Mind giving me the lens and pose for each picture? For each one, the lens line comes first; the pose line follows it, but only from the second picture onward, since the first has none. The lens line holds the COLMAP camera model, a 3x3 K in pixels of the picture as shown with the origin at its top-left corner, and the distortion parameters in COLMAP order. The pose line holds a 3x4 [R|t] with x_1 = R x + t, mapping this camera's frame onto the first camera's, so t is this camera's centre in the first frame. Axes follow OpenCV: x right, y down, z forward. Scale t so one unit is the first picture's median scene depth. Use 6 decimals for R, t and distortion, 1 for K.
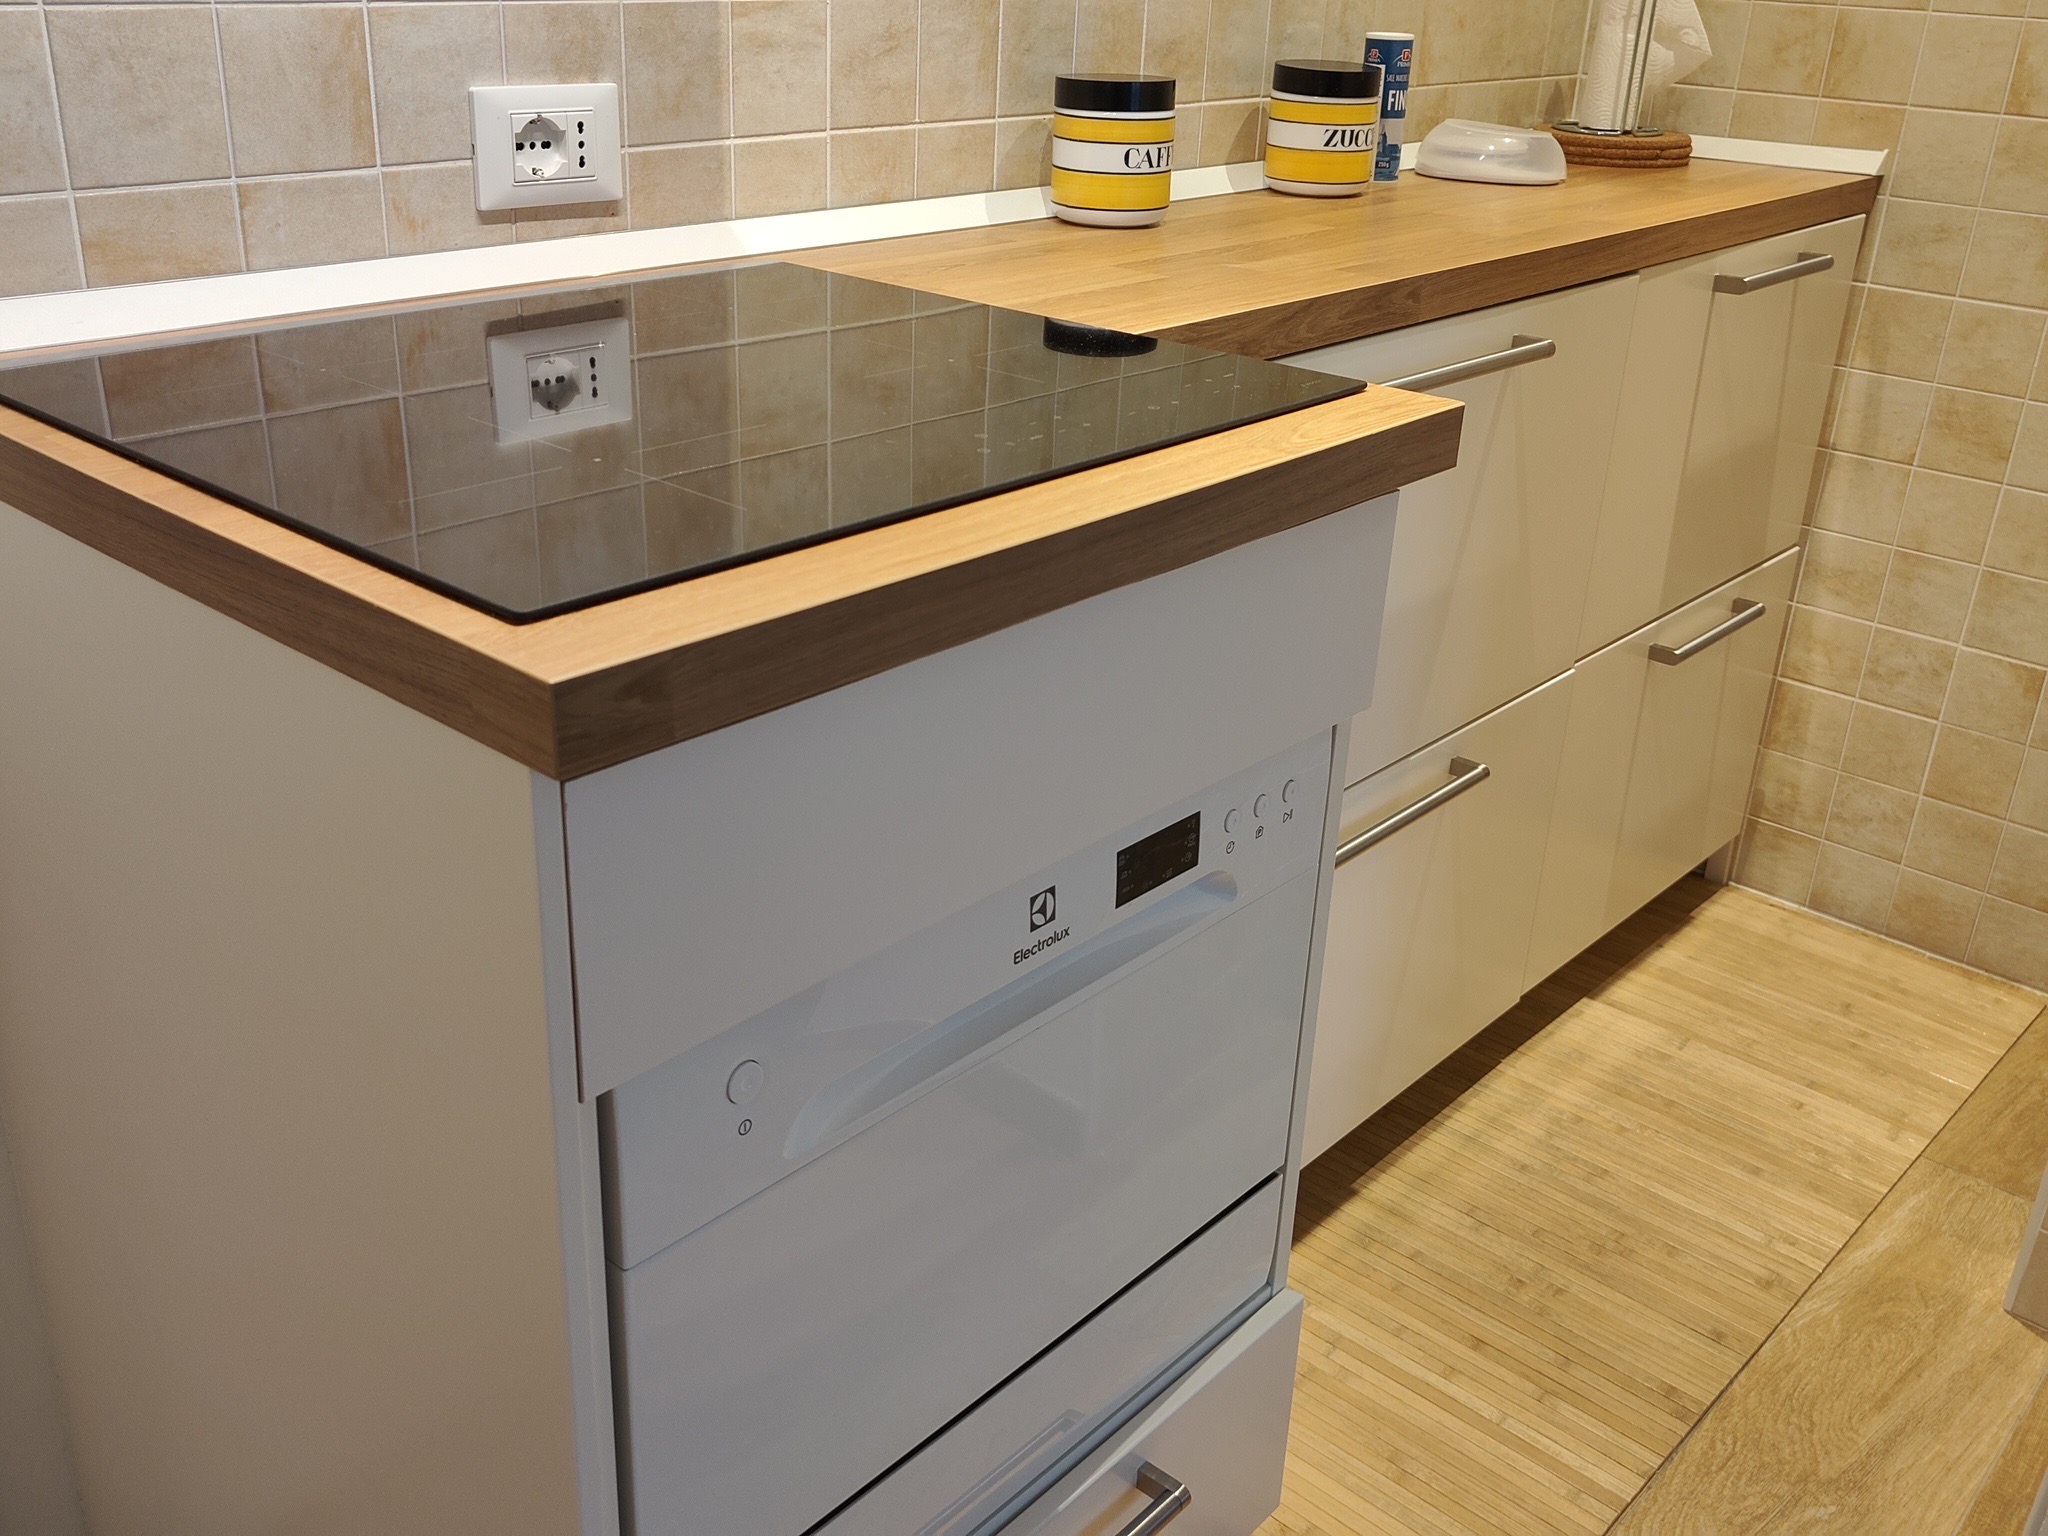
lens RADIAL K [[1933.7, 0, 1019.7], [0, 1933.7, 765.3], [0, 0, 1]] dist [0.006697, 0.000000]
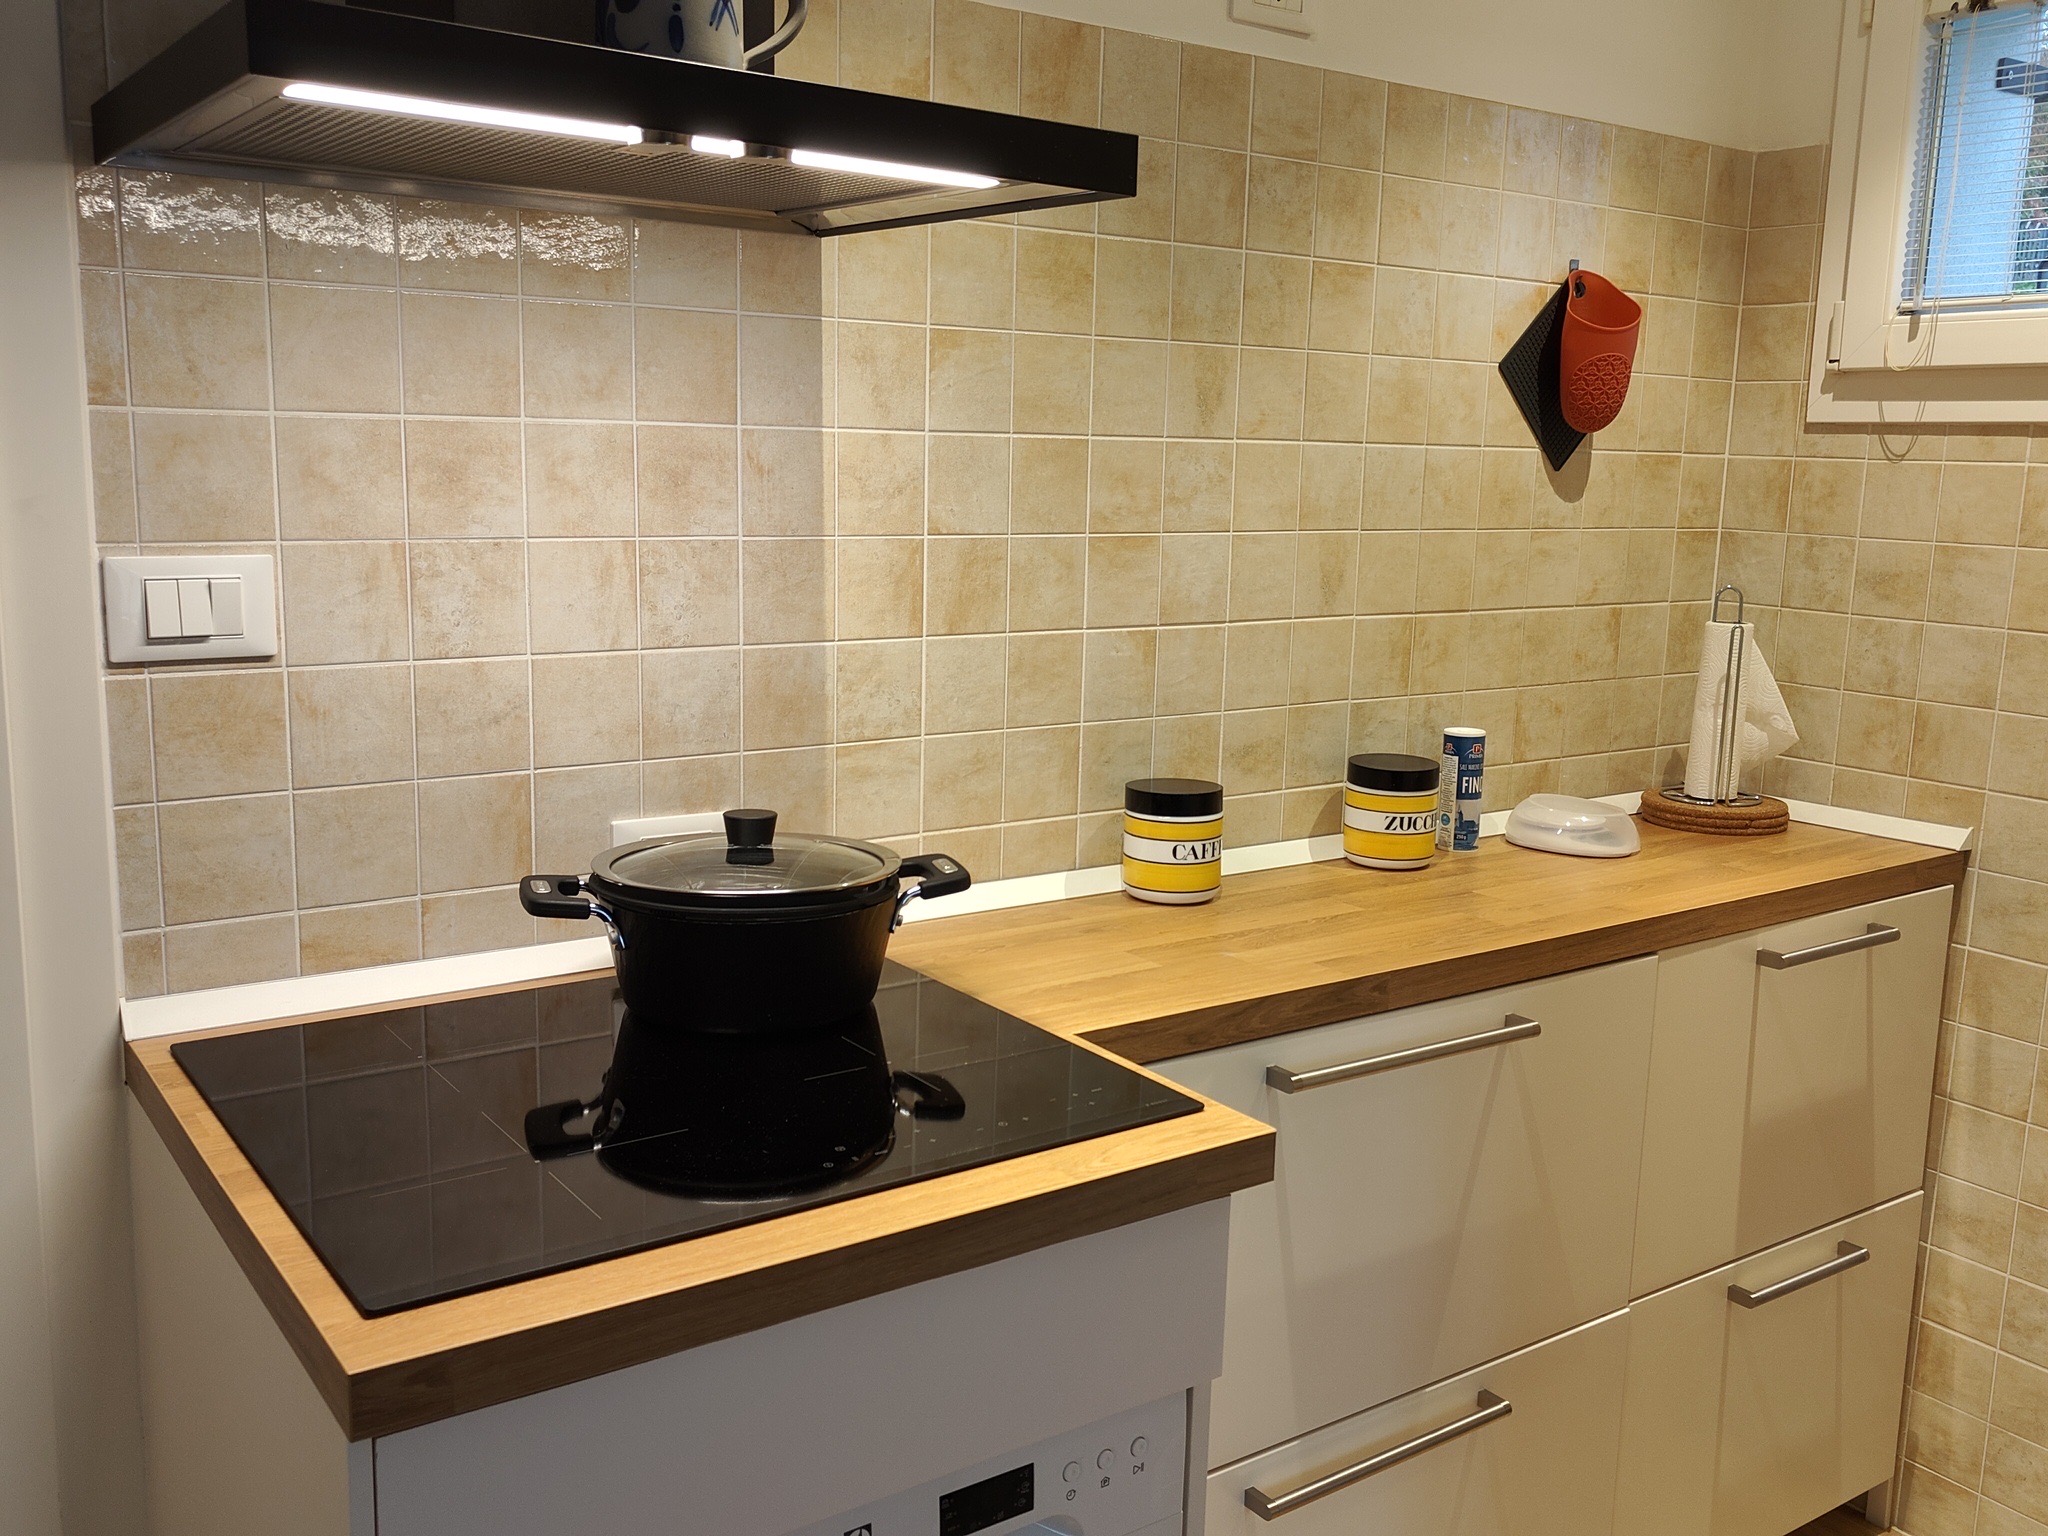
lens RADIAL K [[1830.9, 0, 1024.1], [0, 1830.9, 771.6], [0, 0, 1]] dist [0.027246, -0.023564]
pose [[0.973037, 0.024670, -0.229328, 0.219191], [-0.081392, 0.967027, -0.241318, -0.074517], [0.215813, 0.253477, 0.942960, -0.117152]]
